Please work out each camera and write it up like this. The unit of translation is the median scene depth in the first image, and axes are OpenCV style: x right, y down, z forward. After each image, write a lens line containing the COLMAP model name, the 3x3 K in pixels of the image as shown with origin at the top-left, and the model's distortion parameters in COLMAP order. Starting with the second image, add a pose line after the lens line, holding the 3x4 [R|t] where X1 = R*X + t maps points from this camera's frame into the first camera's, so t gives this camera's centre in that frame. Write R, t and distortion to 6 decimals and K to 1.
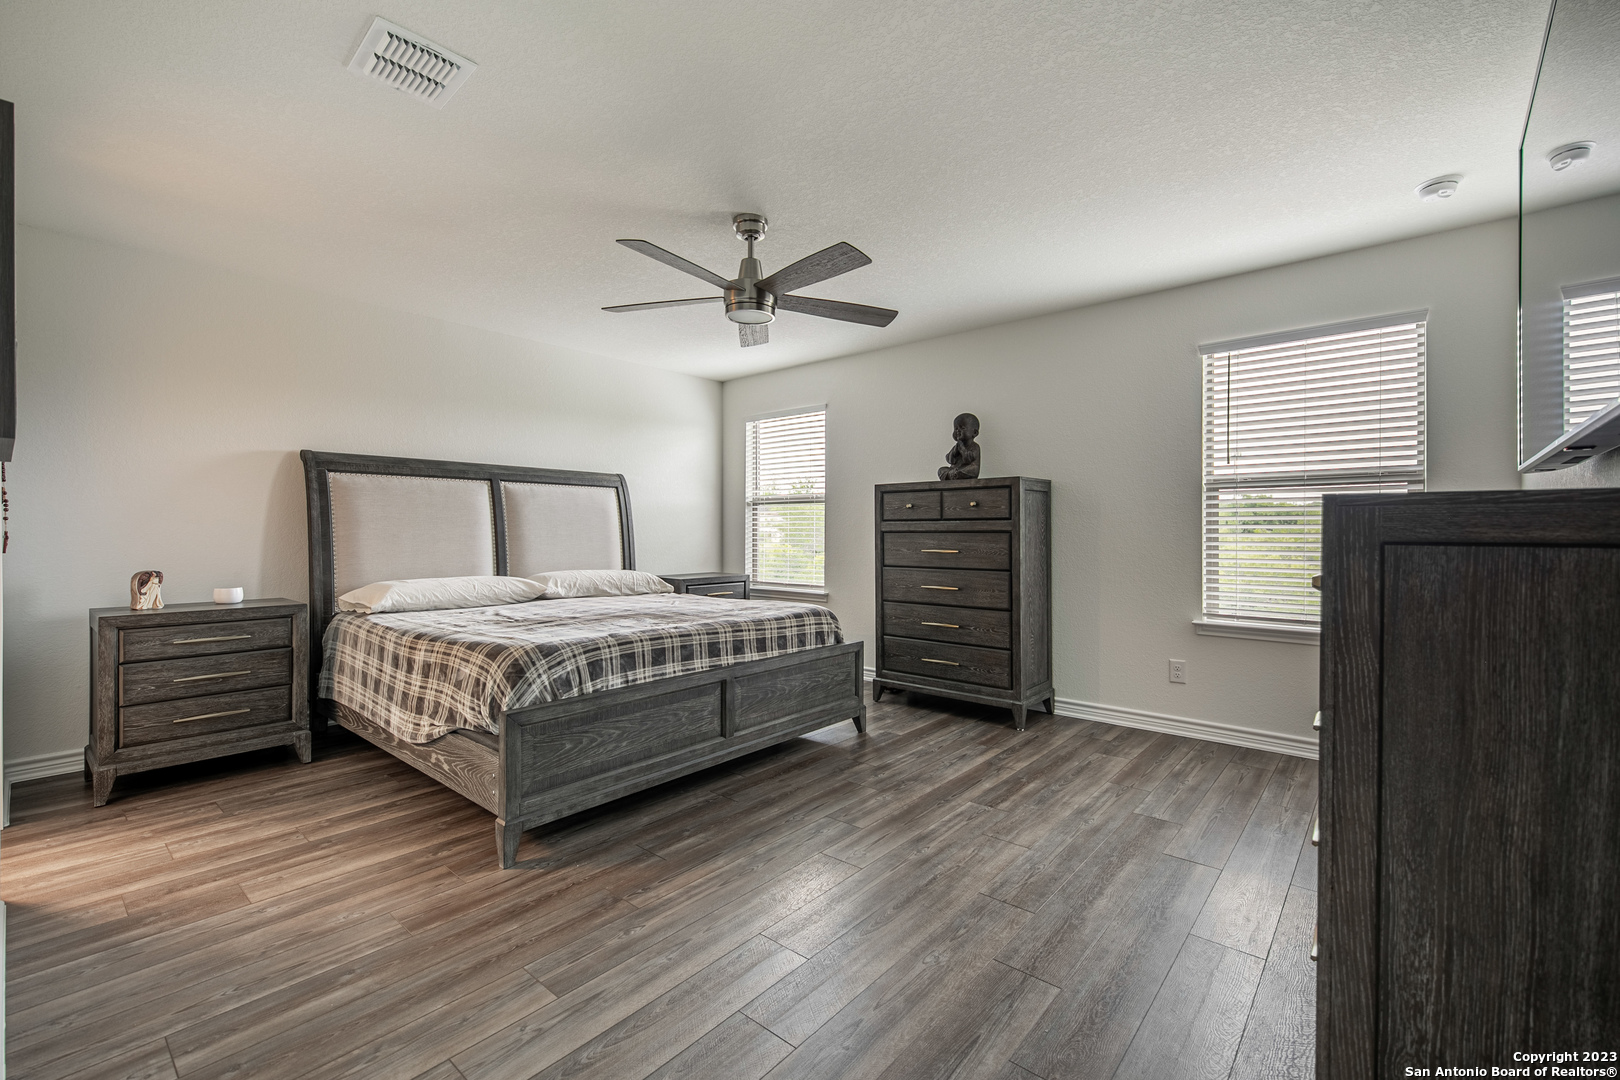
lens RADIAL K [[681.5, 0, 813.3], [0, 681.5, 533.7], [0, 0, 1]] dist [0.003679, 0.000022]
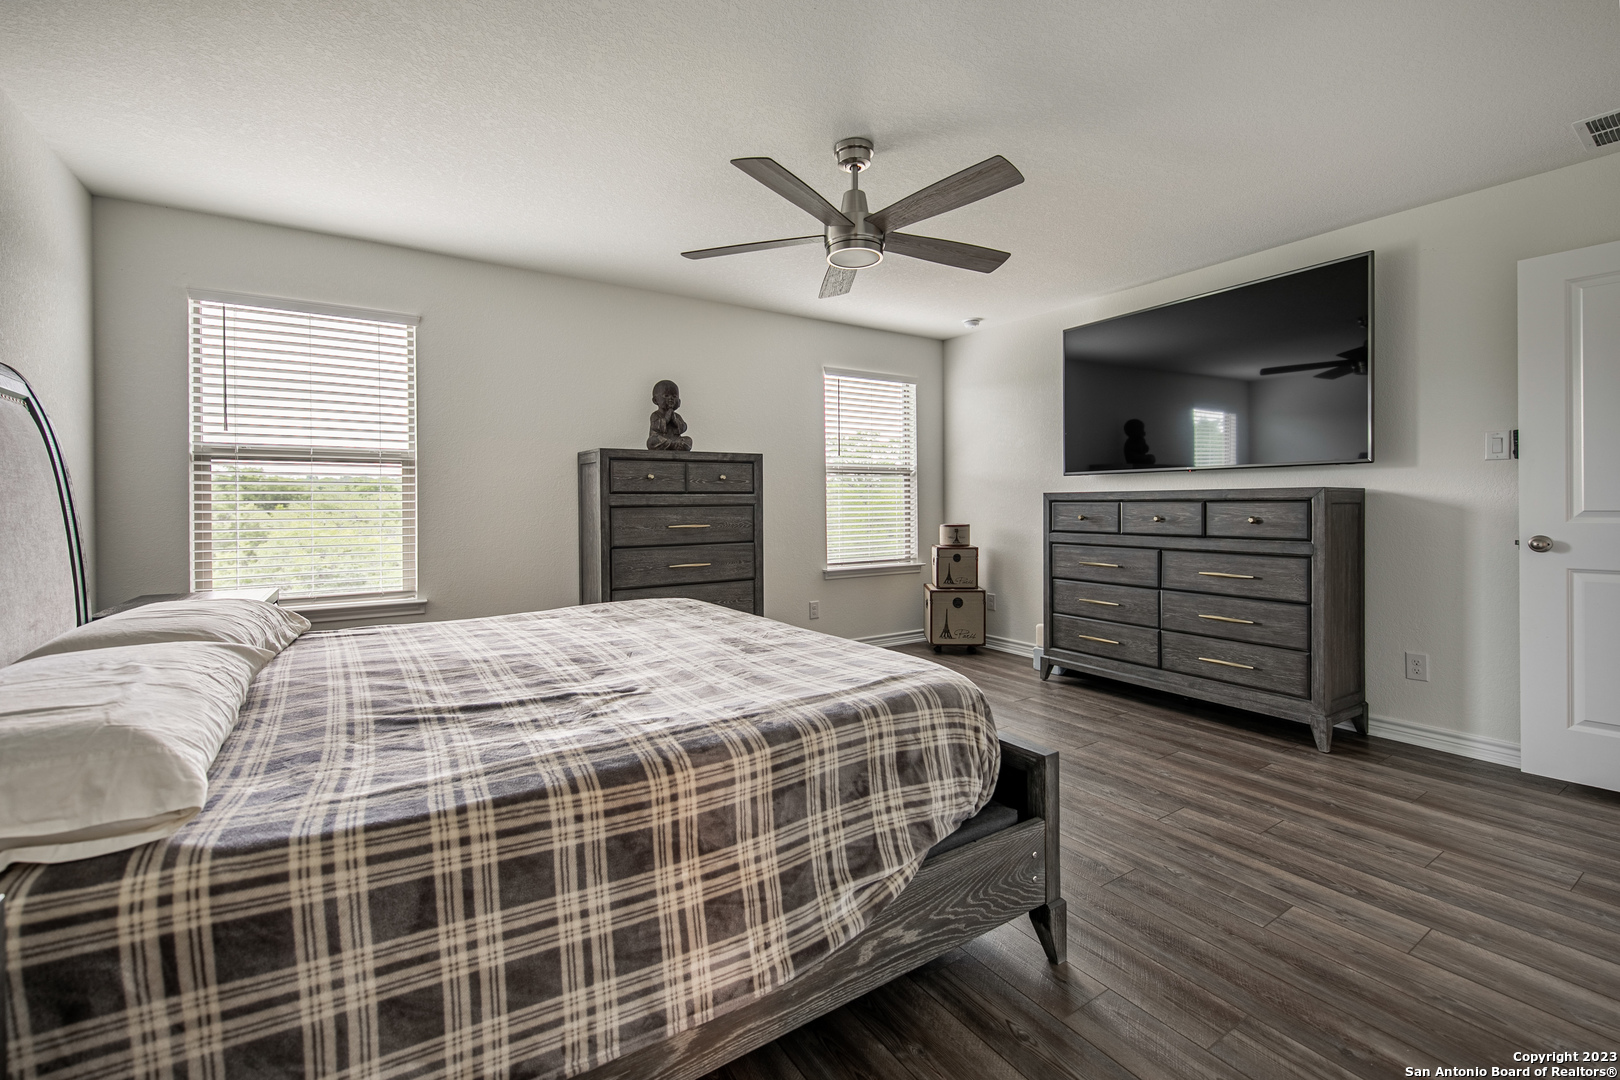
lens RADIAL K [[689.2, 0, 809.2], [0, 689.2, 511.0], [0, 0, 1]] dist [-0.000459, -0.000066]
pose [[0.278234, -0.013250, 0.960422, -0.680207], [0.010490, 0.999887, 0.010756, -0.003688], [-0.960456, 0.007083, 0.278342, 0.578789]]
